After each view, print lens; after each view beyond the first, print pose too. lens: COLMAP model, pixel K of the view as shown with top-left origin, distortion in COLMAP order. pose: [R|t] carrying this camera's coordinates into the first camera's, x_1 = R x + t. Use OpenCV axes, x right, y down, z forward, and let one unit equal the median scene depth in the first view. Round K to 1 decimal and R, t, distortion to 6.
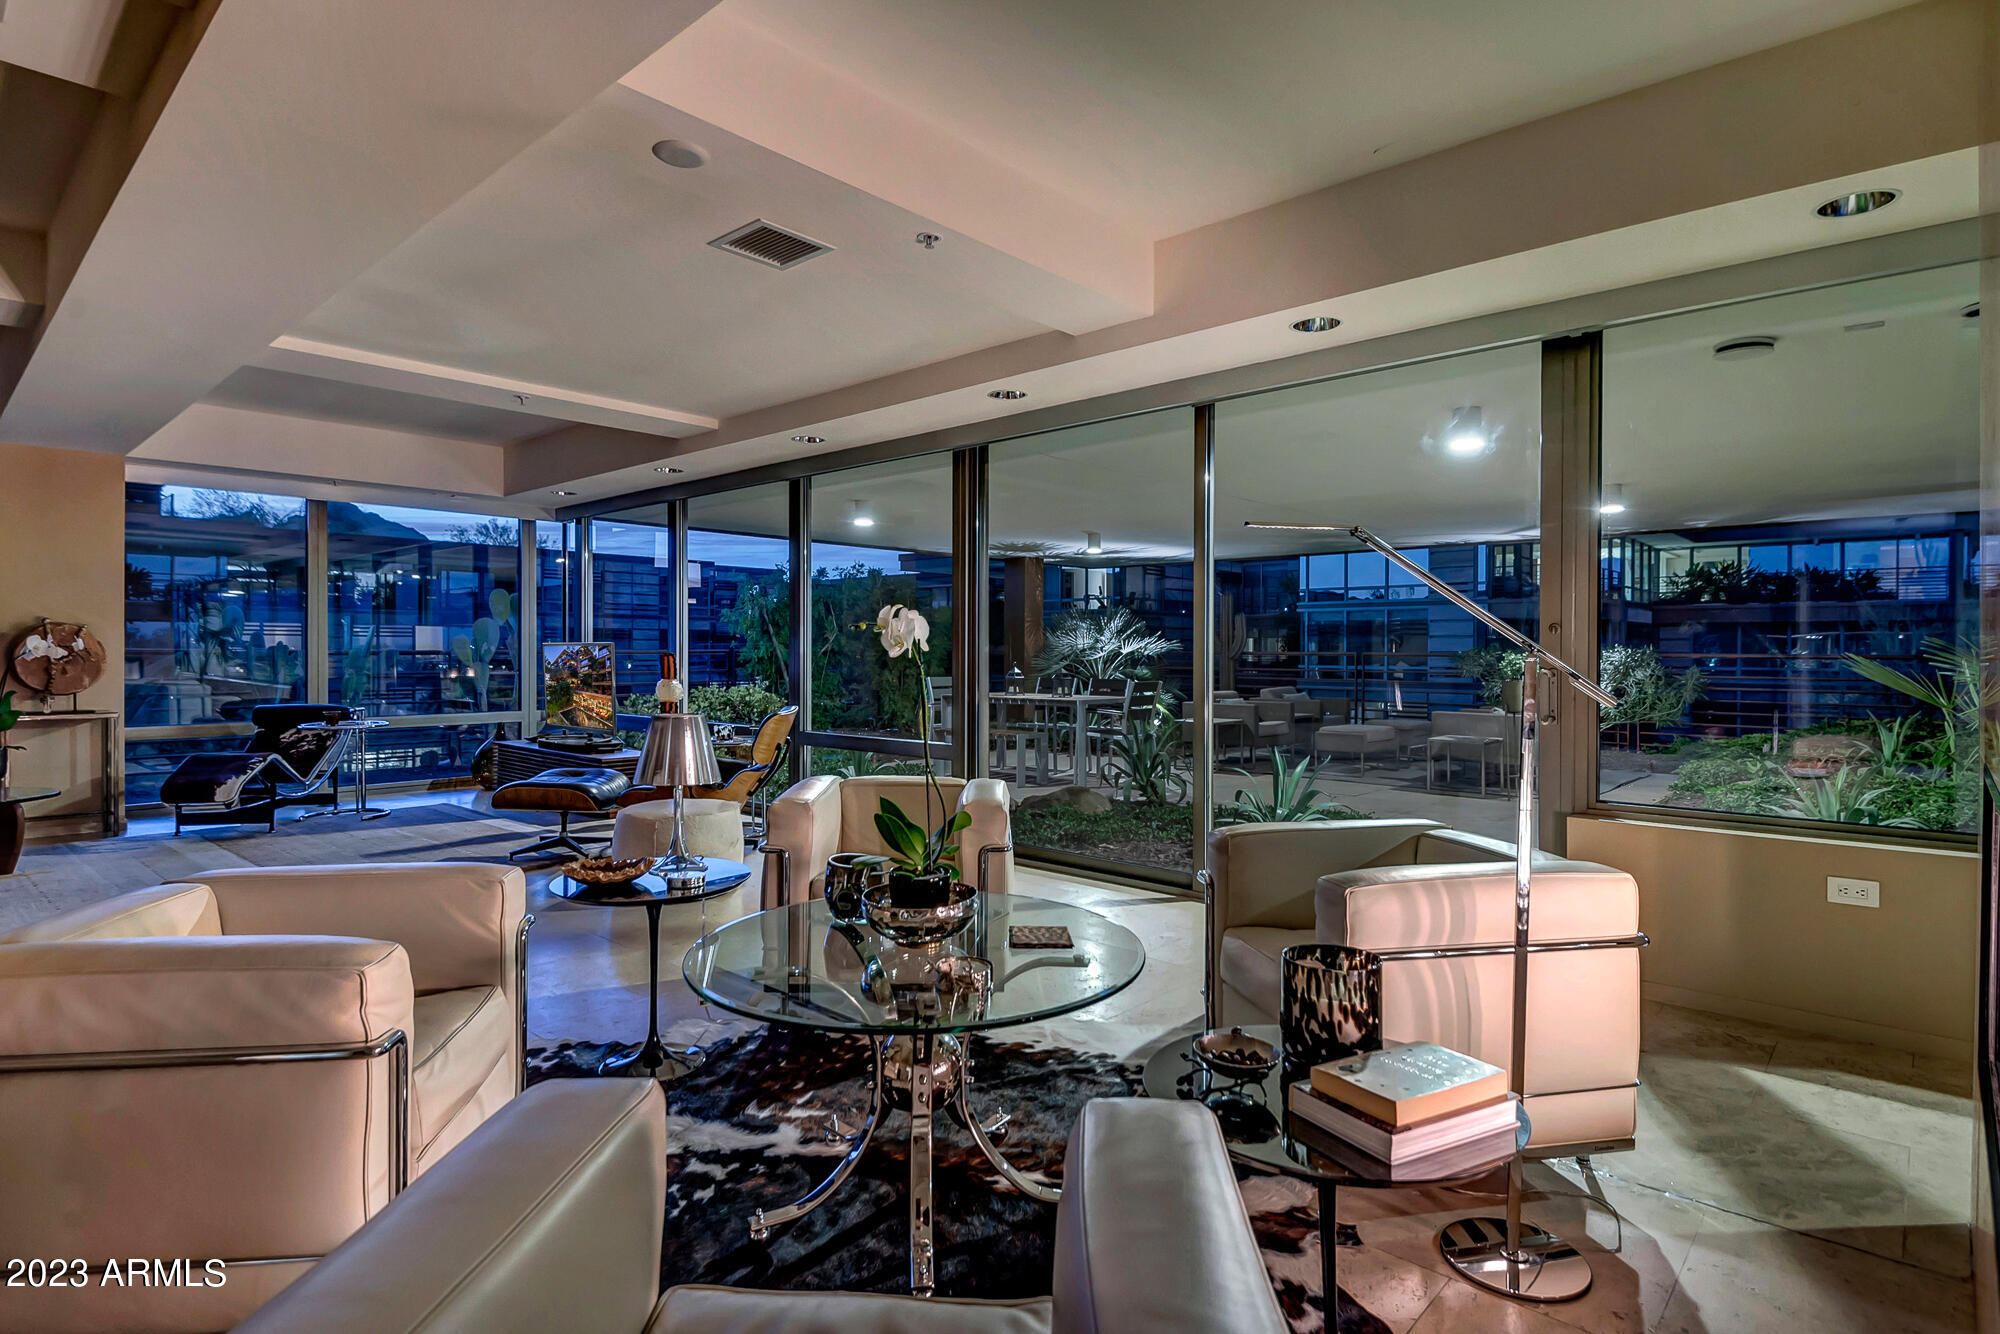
lens RADIAL K [[1005.4, 0, 992.8], [0, 1005.4, 666.3], [0, 0, 1]] dist [0.011810, 0.000318]
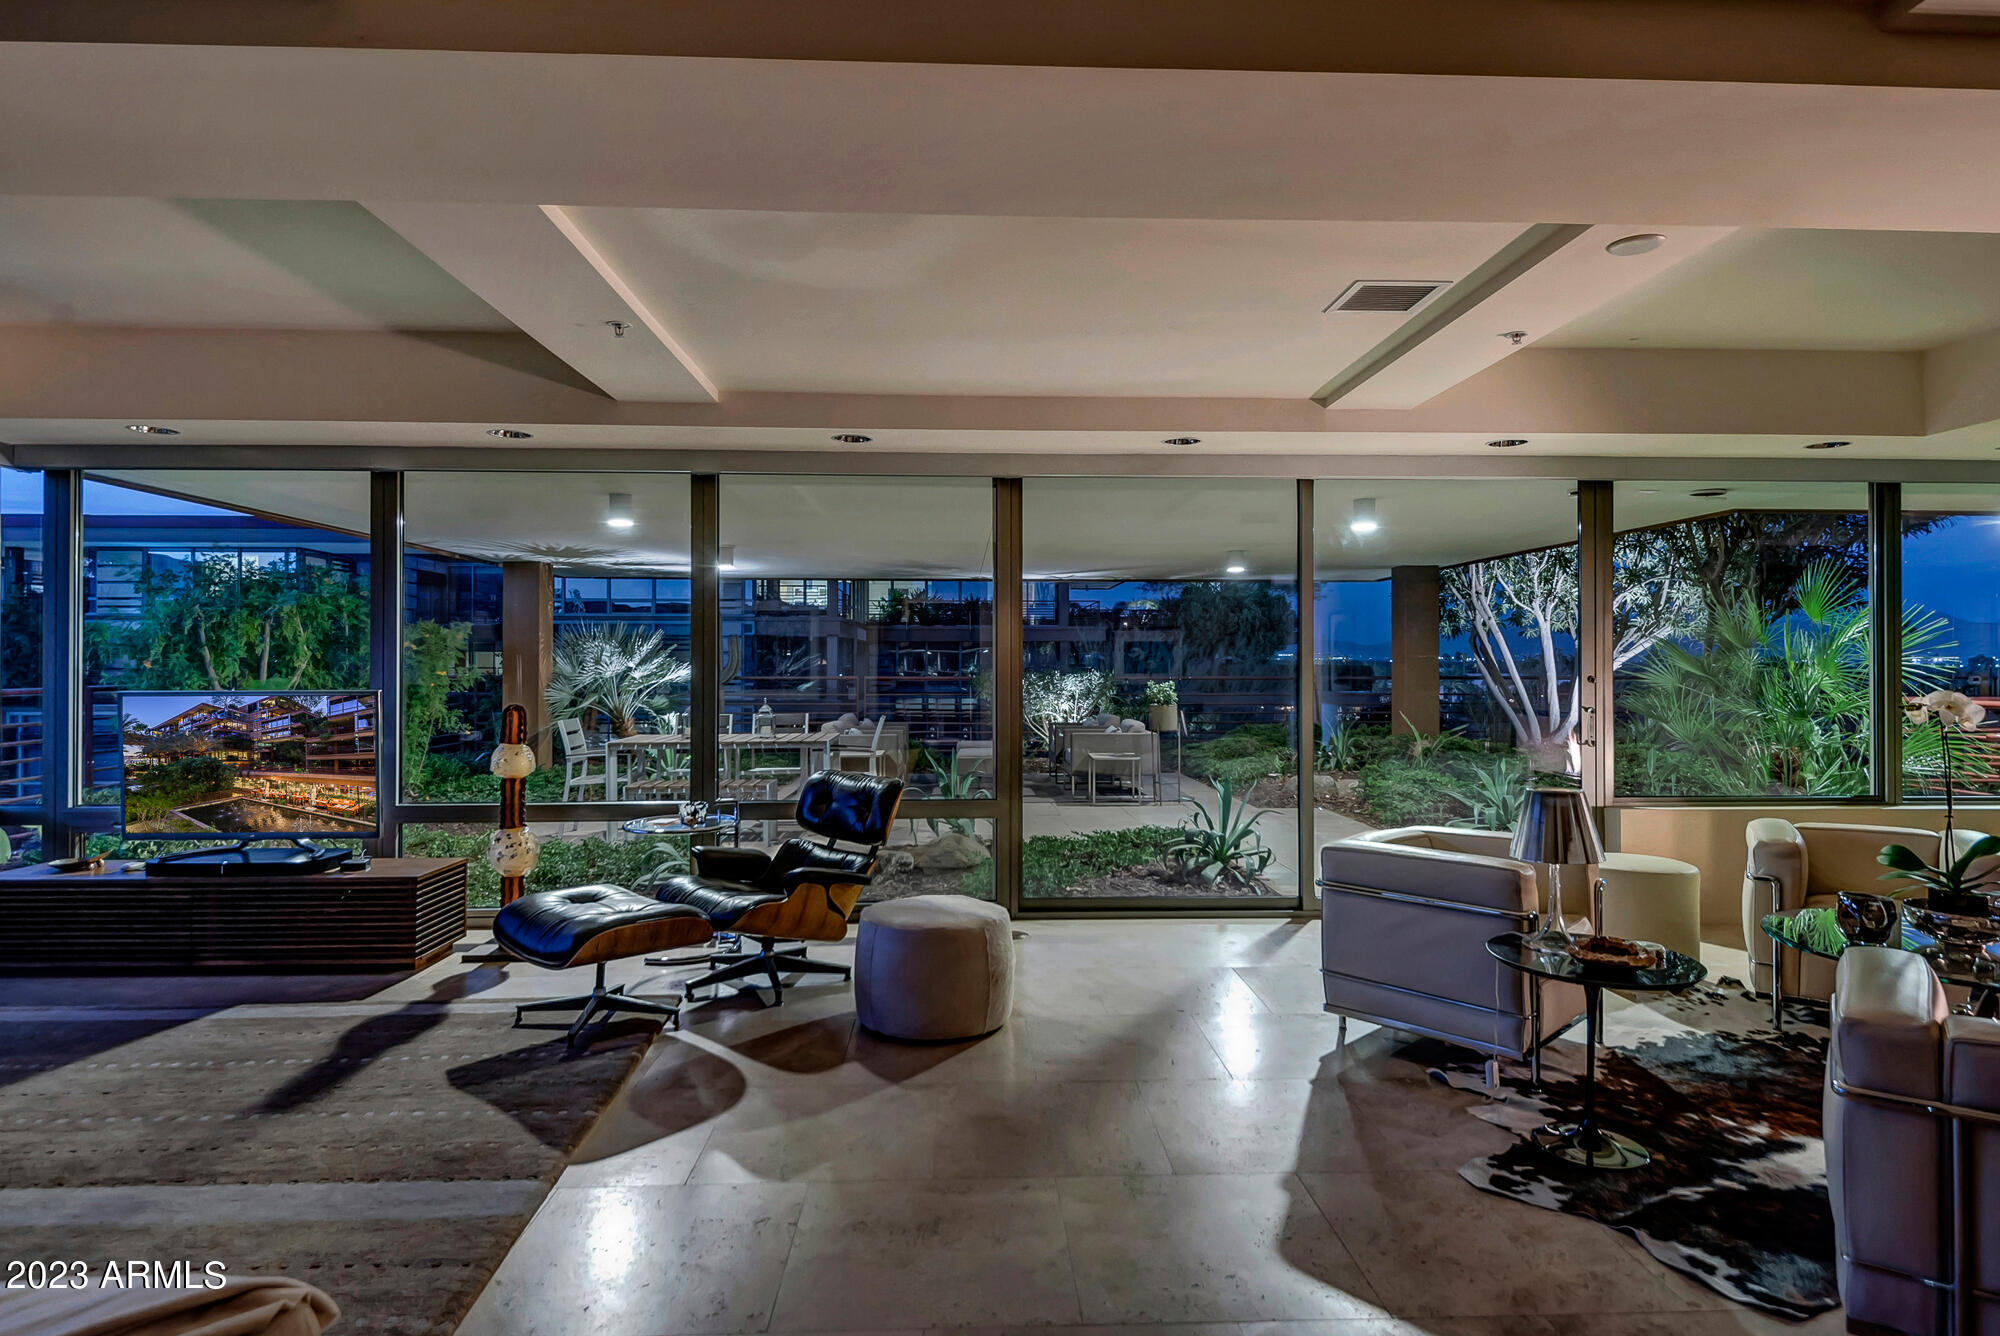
lens RADIAL K [[1091.3, 0, 988.6], [0, 1091.3, 662.4], [0, 0, 1]] dist [0.006377, -0.004496]
pose [[0.721390, -0.004338, 0.692515, -0.099547], [0.015442, 0.999833, -0.009822, -0.004970], [-0.692357, 0.017780, 0.721336, 0.042021]]
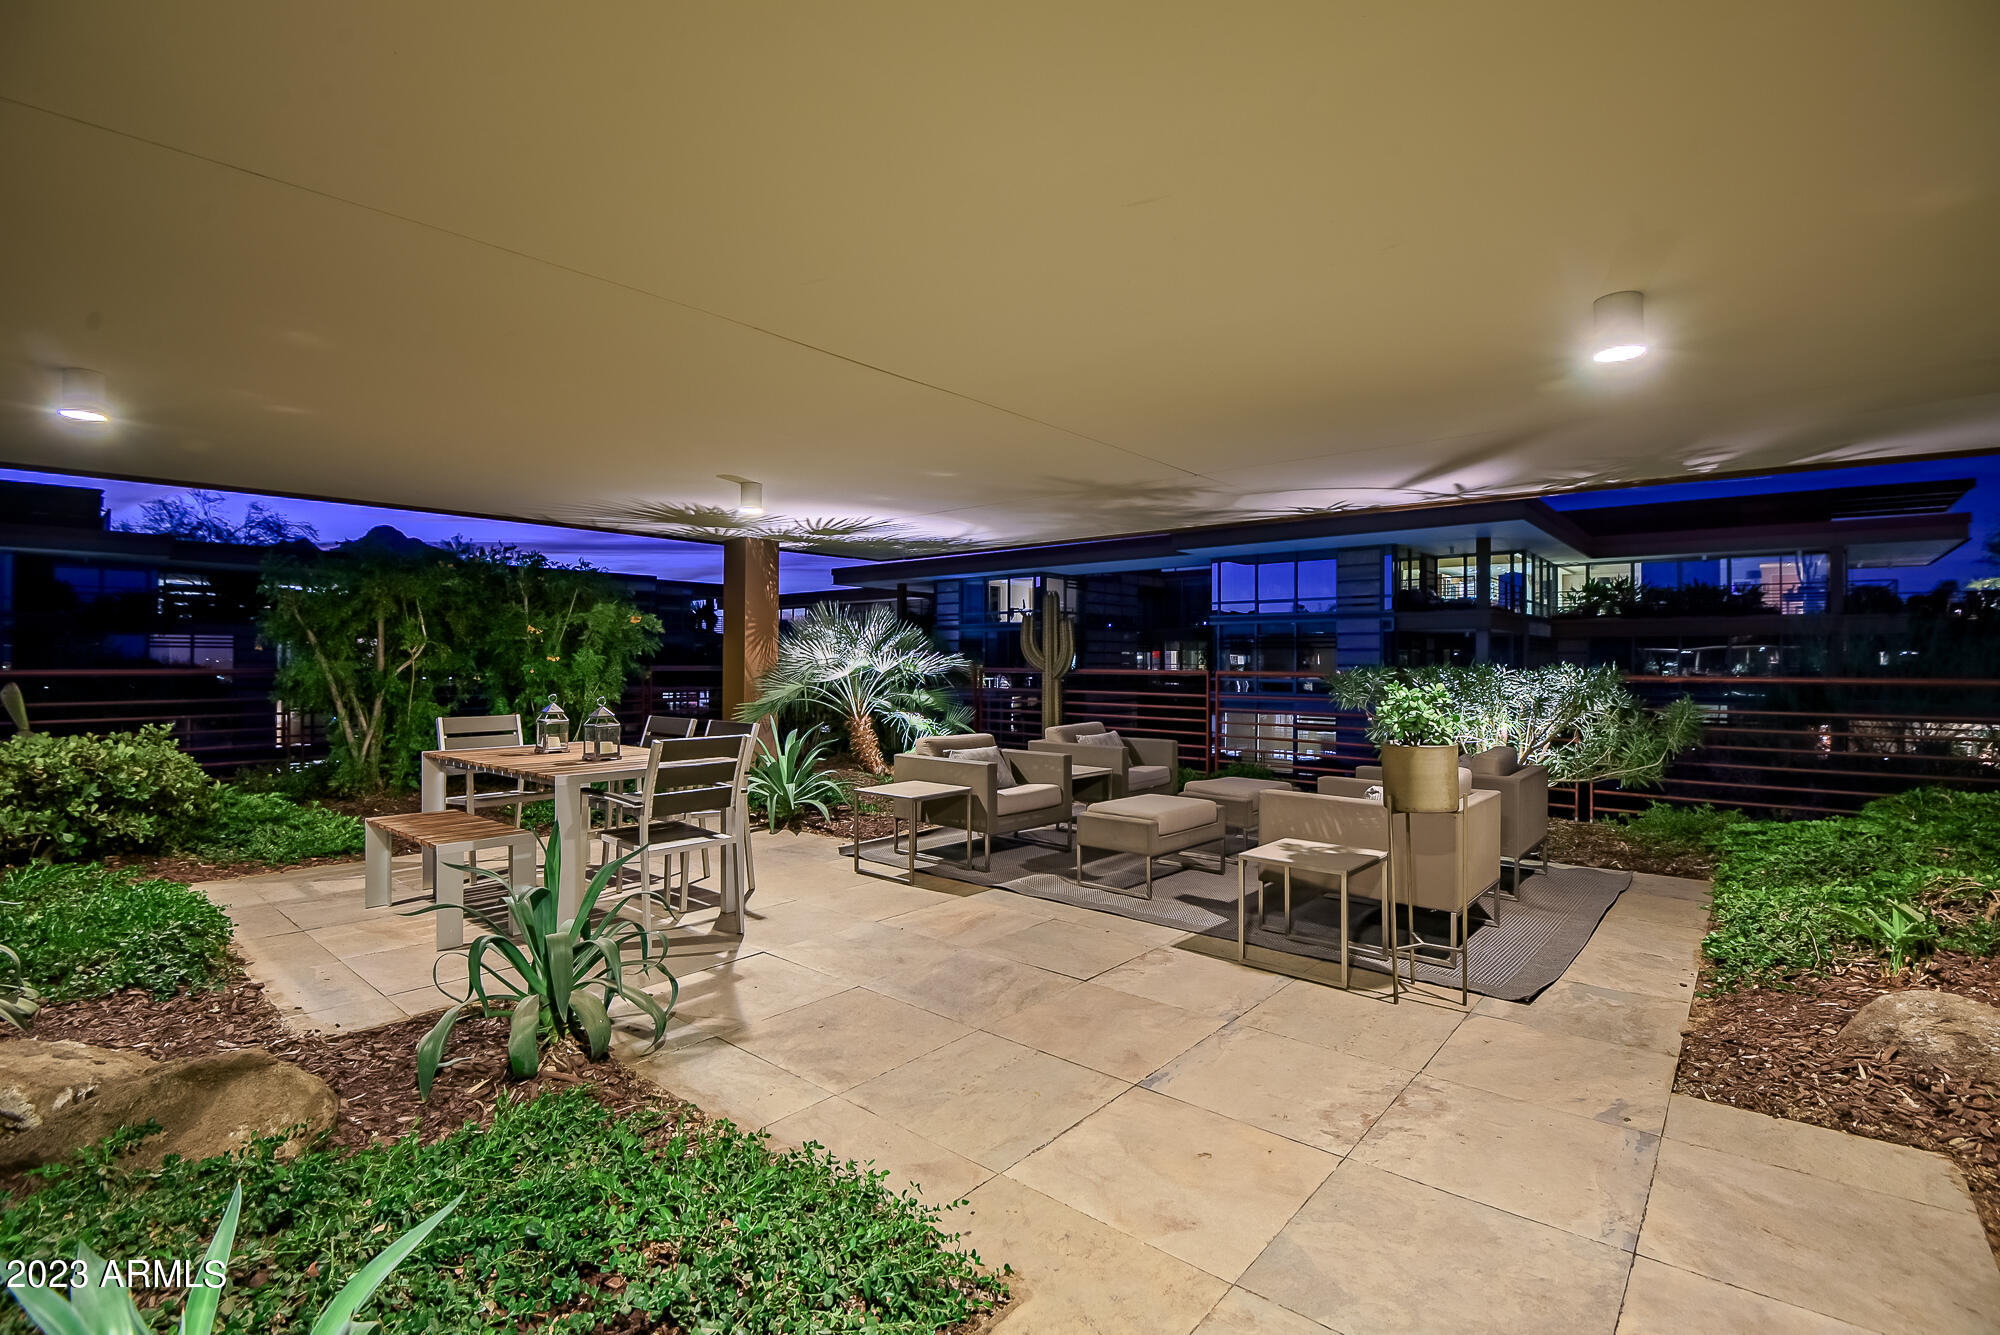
lens RADIAL K [[909.8, 0, 992.3], [0, 909.8, 664.8], [0, 0, 1]] dist [-0.002321, -0.001219]
pose [[0.999361, 0.000326, 0.035744, 0.058788], [0.000113, 0.999924, -0.012295, -0.003338], [-0.035745, 0.012291, 0.999285, 0.111276]]
